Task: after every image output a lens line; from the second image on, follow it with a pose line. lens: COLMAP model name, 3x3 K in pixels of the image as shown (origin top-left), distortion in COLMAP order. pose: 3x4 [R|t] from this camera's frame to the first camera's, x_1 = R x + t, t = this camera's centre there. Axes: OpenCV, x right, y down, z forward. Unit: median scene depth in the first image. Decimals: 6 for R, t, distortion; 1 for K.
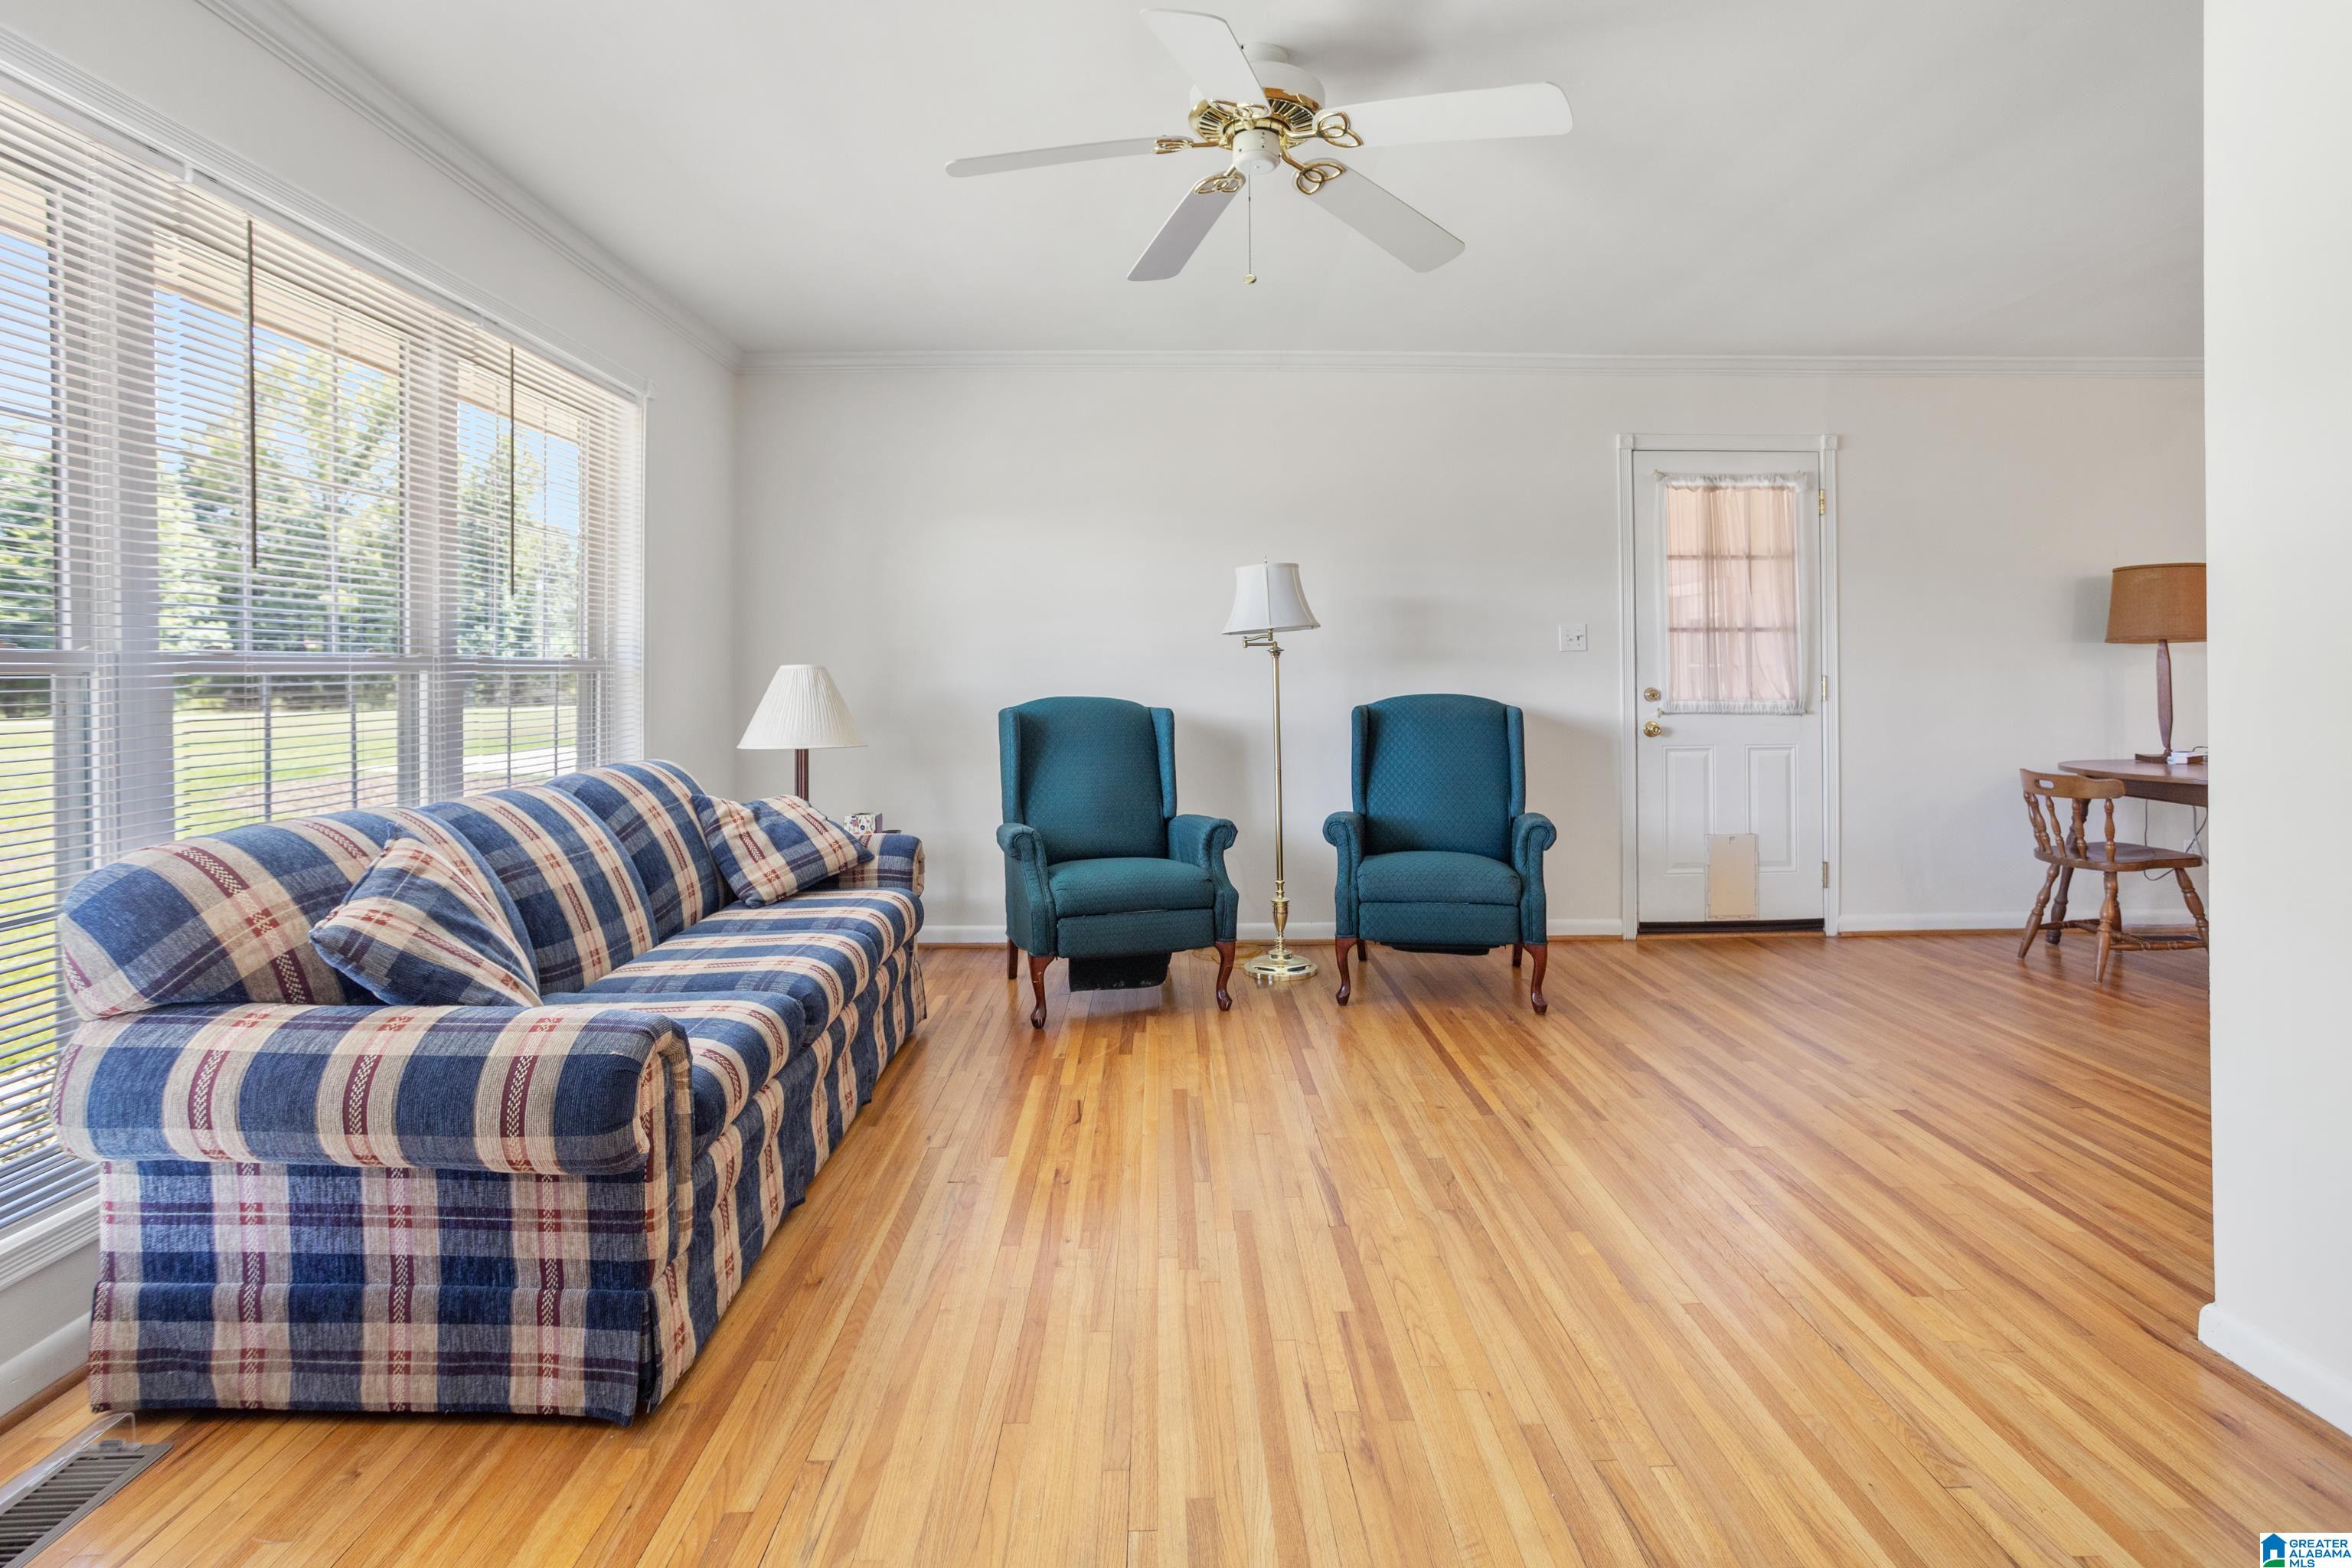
lens RADIAL K [[1190.9, 0, 1170.9], [0, 1190.9, 673.9], [0, 0, 1]] dist [-0.050062, 0.028832]
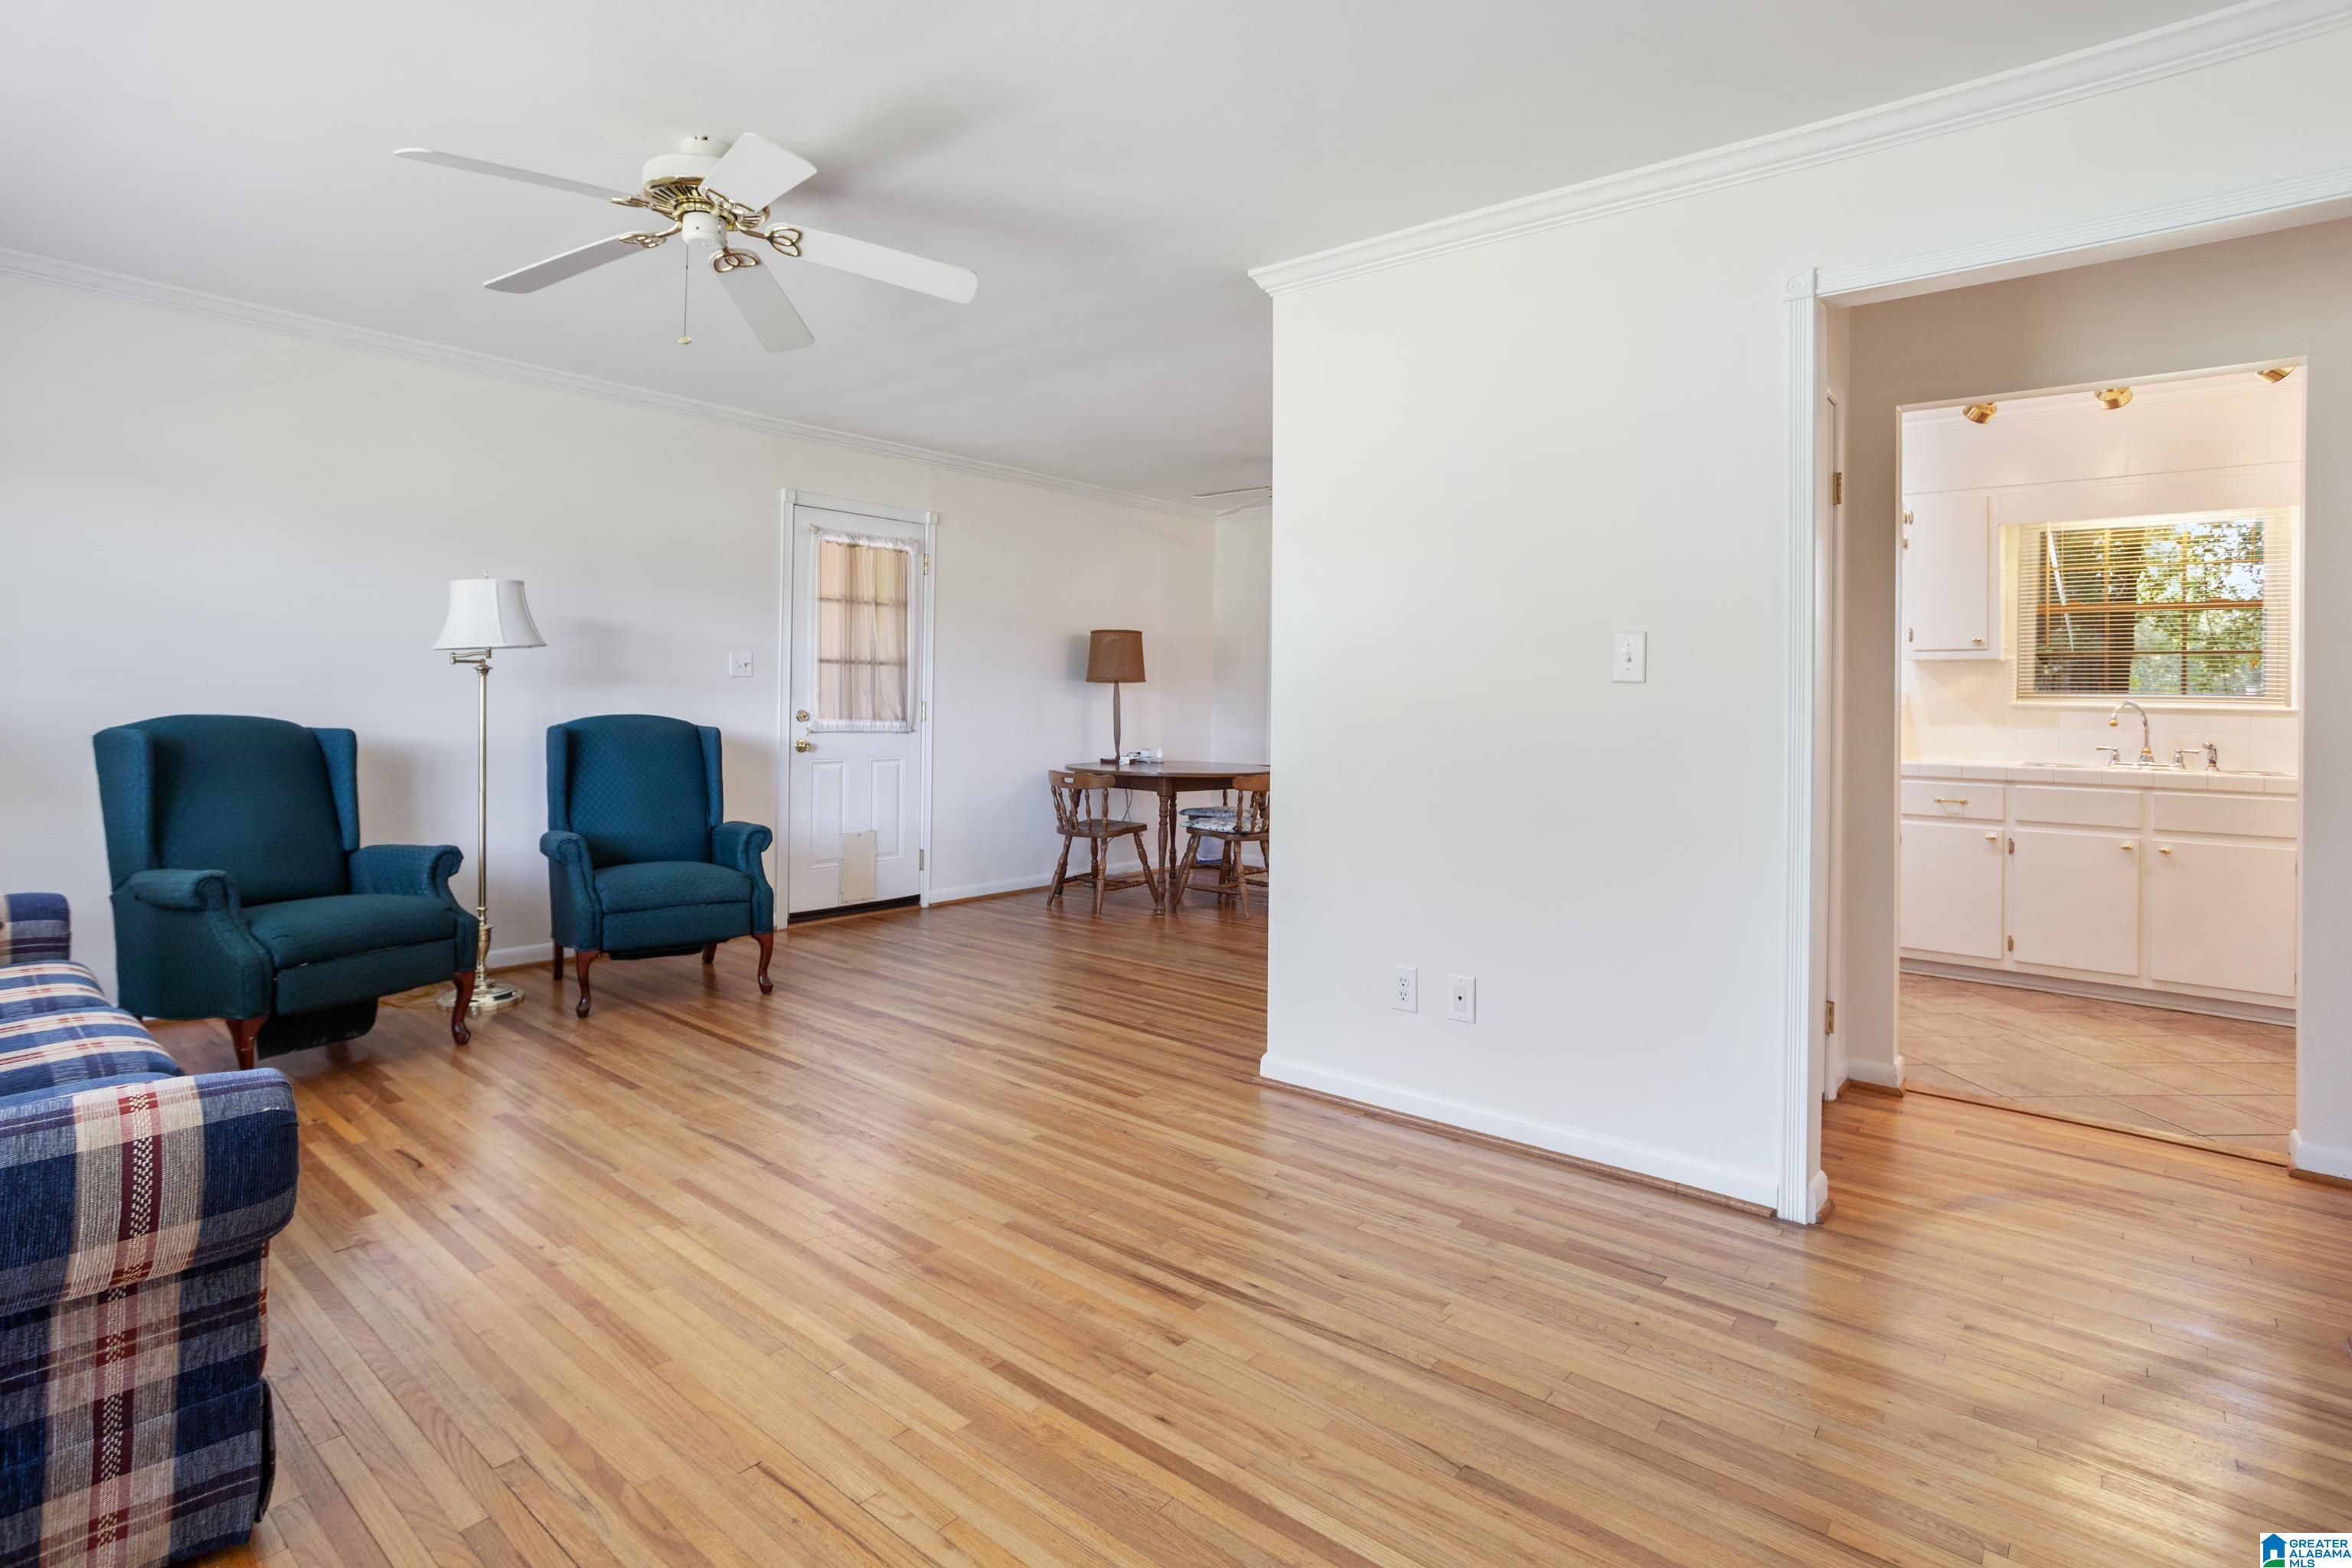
lens RADIAL K [[1190.9, 0, 1170.9], [0, 1190.9, 673.9], [0, 0, 1]] dist [-0.050062, 0.028832]
pose [[0.651006, 0.031647, 0.758412, -0.279847], [-0.016415, 0.999484, -0.027615, 0.002938], [-0.758895, 0.005528, 0.651190, -0.039276]]
